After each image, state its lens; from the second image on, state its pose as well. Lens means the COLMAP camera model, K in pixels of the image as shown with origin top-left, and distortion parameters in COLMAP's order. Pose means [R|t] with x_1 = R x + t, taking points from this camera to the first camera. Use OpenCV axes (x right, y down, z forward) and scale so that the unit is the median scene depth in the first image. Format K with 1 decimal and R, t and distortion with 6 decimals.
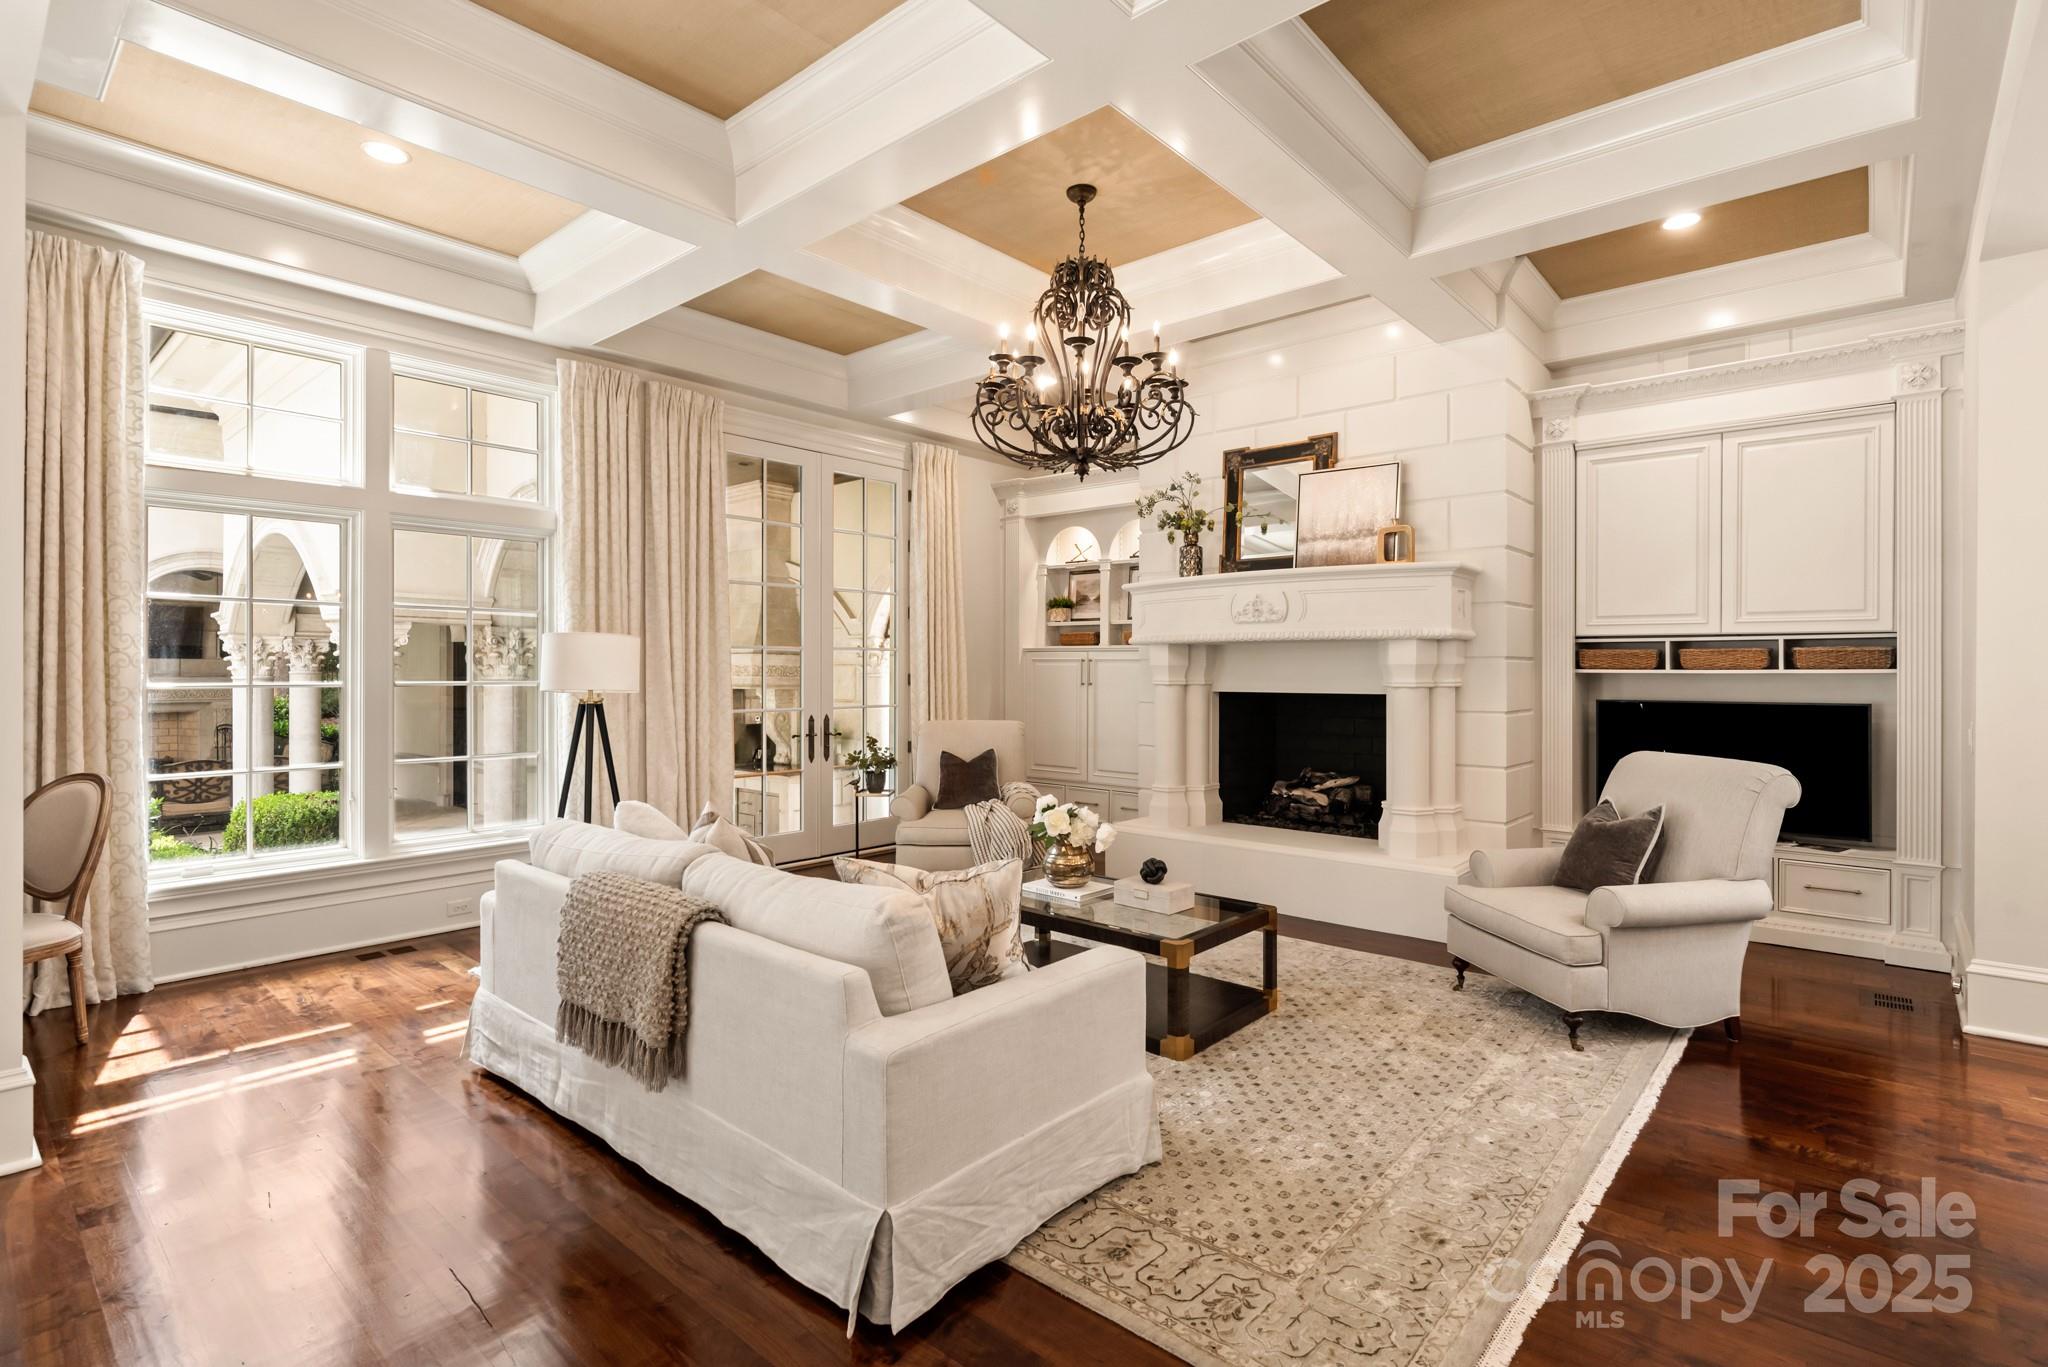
lens RADIAL K [[965.5, 0, 1027.5], [0, 965.5, 664.5], [0, 0, 1]] dist [0.000768, 0.000306]
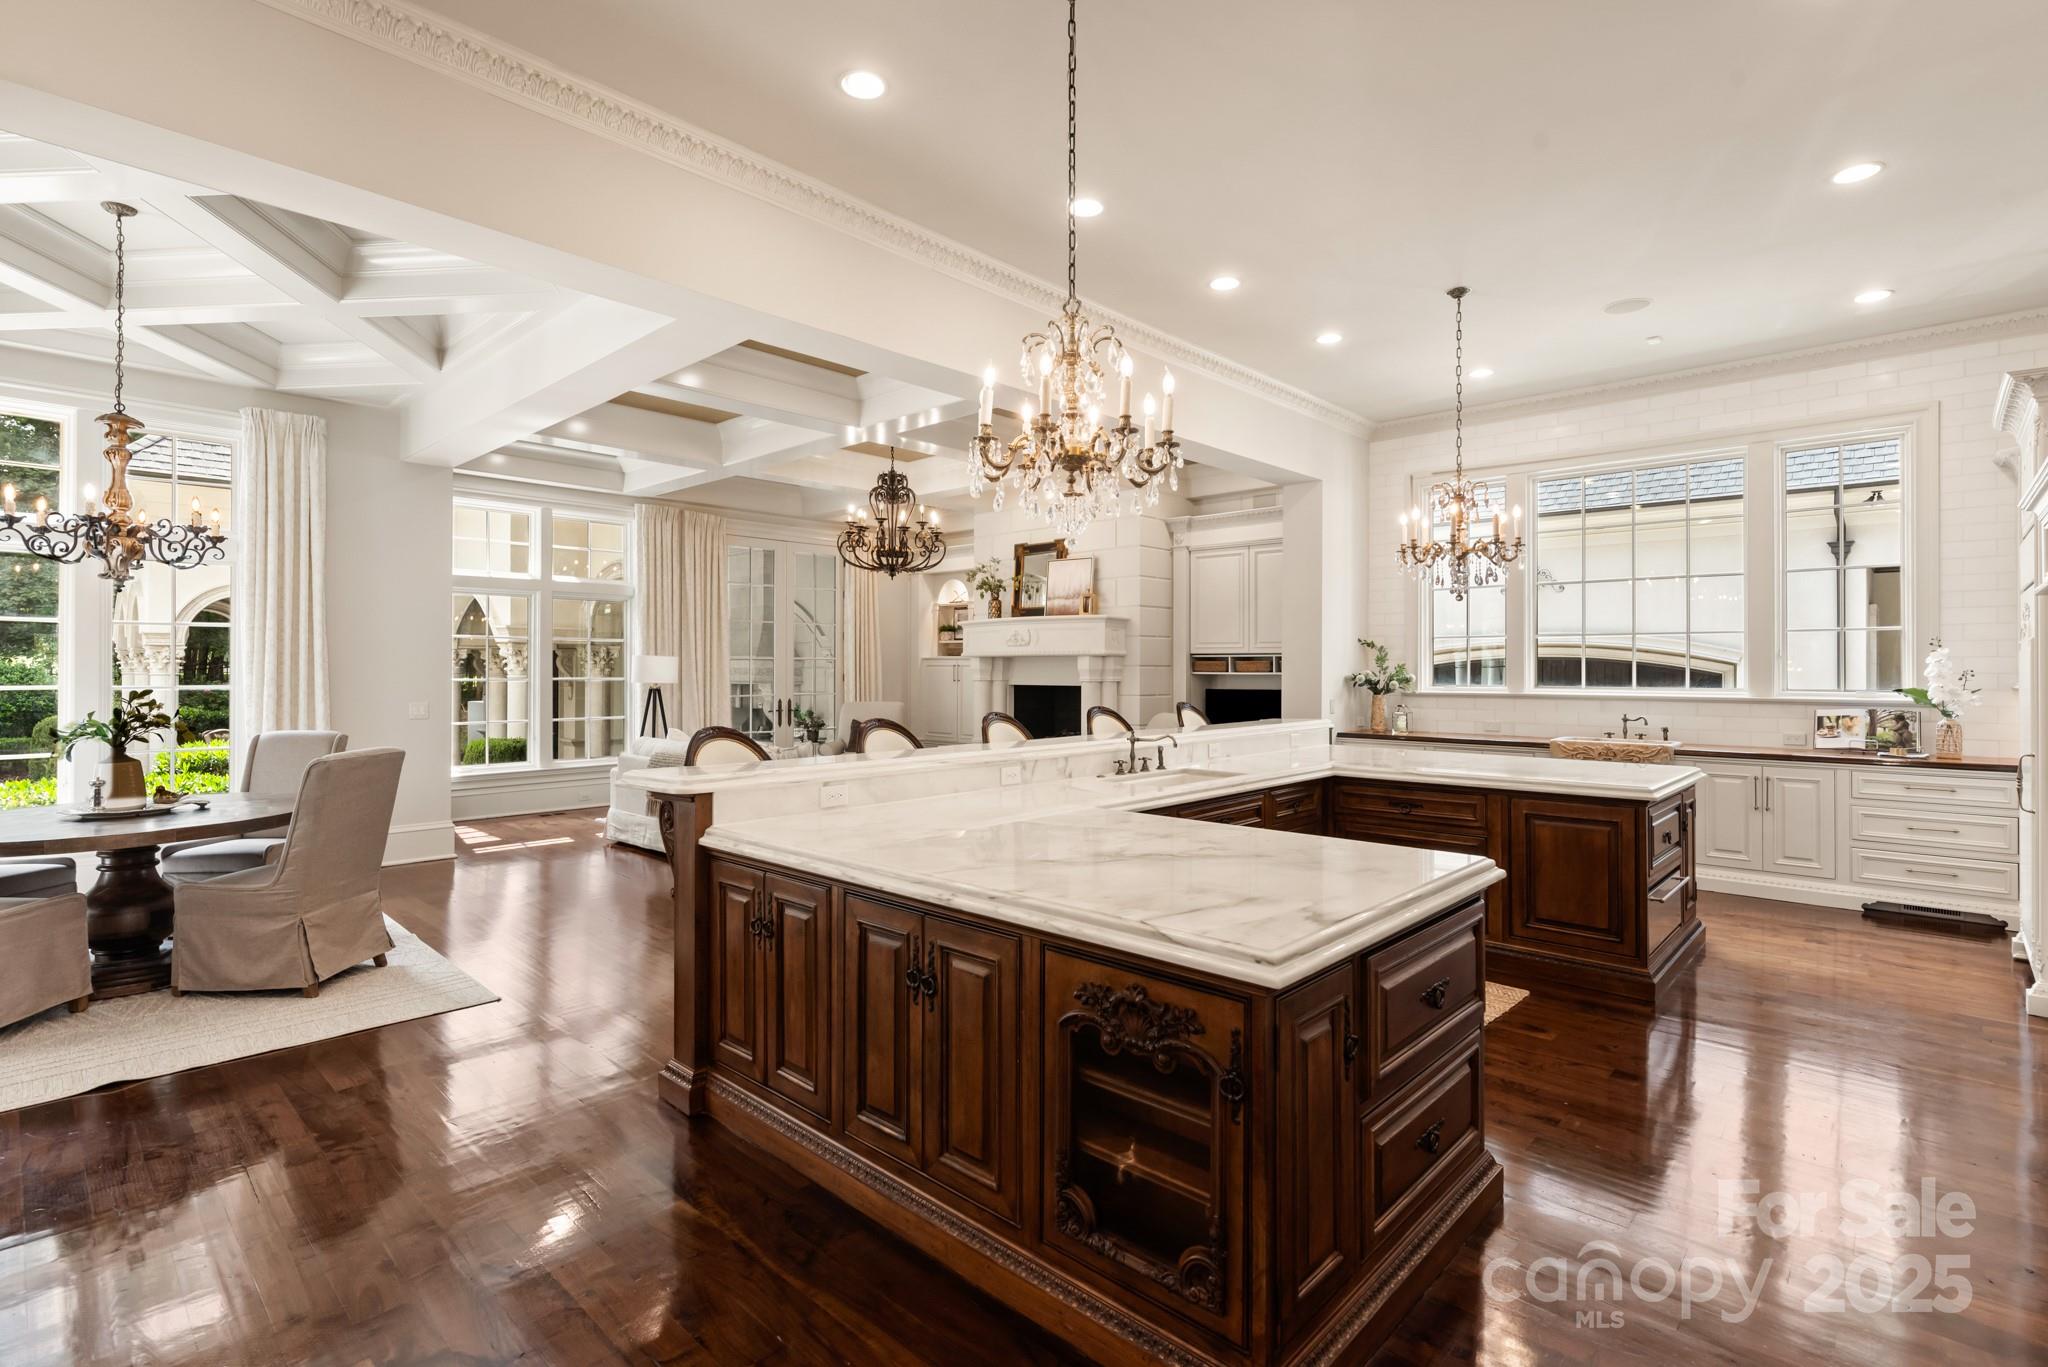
lens RADIAL K [[965.5, 0, 1027.5], [0, 965.5, 664.5], [0, 0, 1]] dist [0.000768, 0.000306]
pose [[0.999310, 0.000785, -0.037137, 0.310286], [-0.000781, 1.000000, 0.000101, -0.008588], [0.037137, -0.000072, 0.999310, -0.762701]]
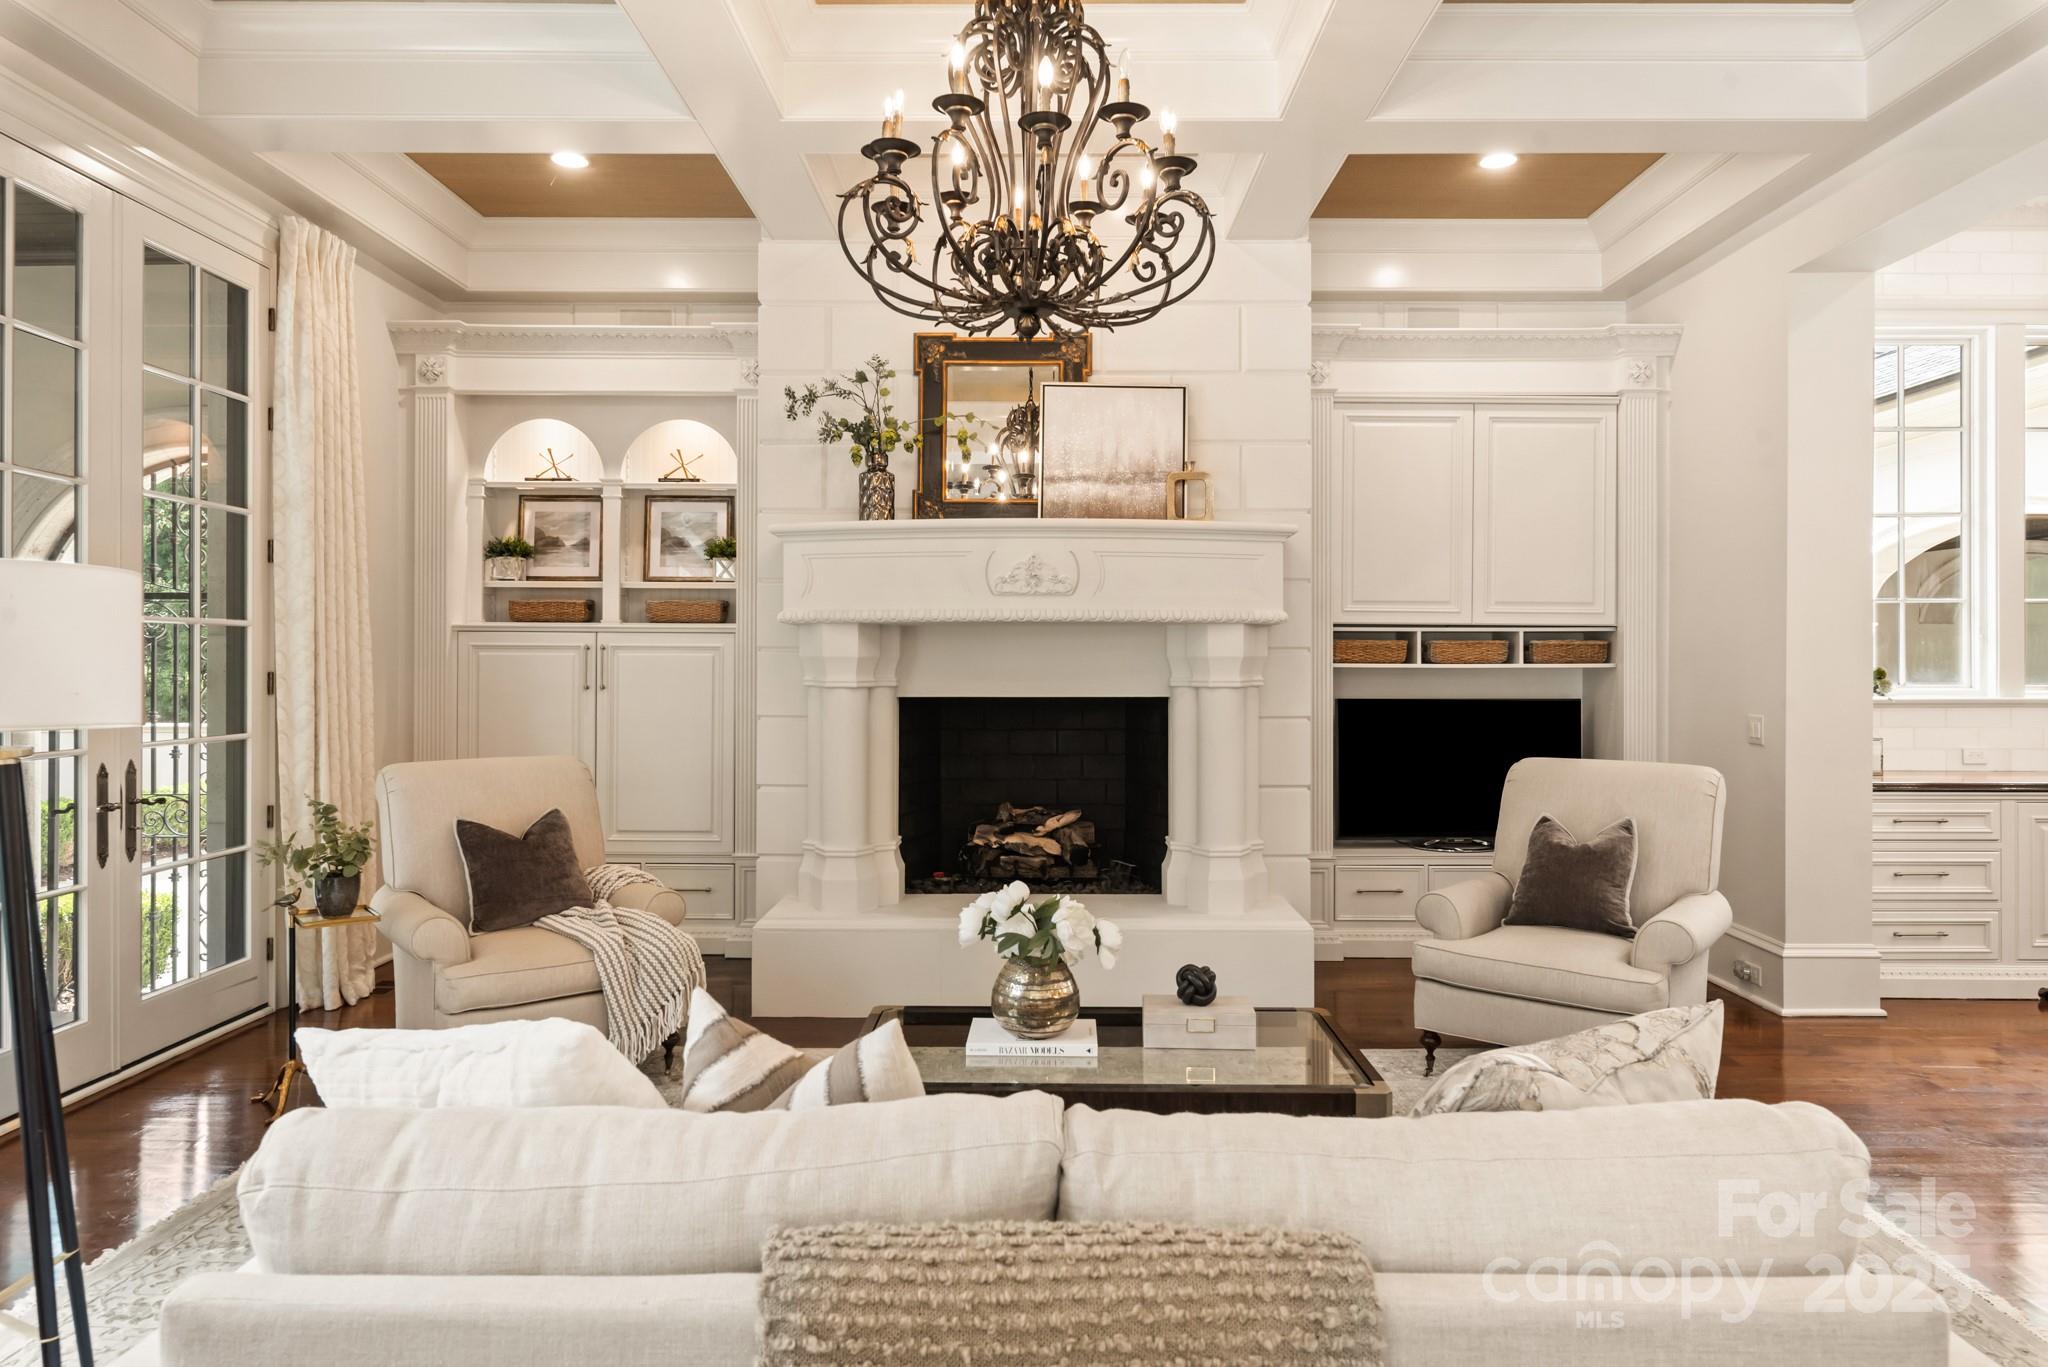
lens RADIAL K [[1317.4, 0, 1021.5], [0, 1317.4, 655.9], [0, 0, 1]] dist [-0.000928, -0.001398]
pose [[0.758919, 0.002766, 0.651179, -0.350072], [-0.004023, 0.999992, 0.000441, -0.000809], [-0.651172, -0.002955, 0.758924, 0.285053]]
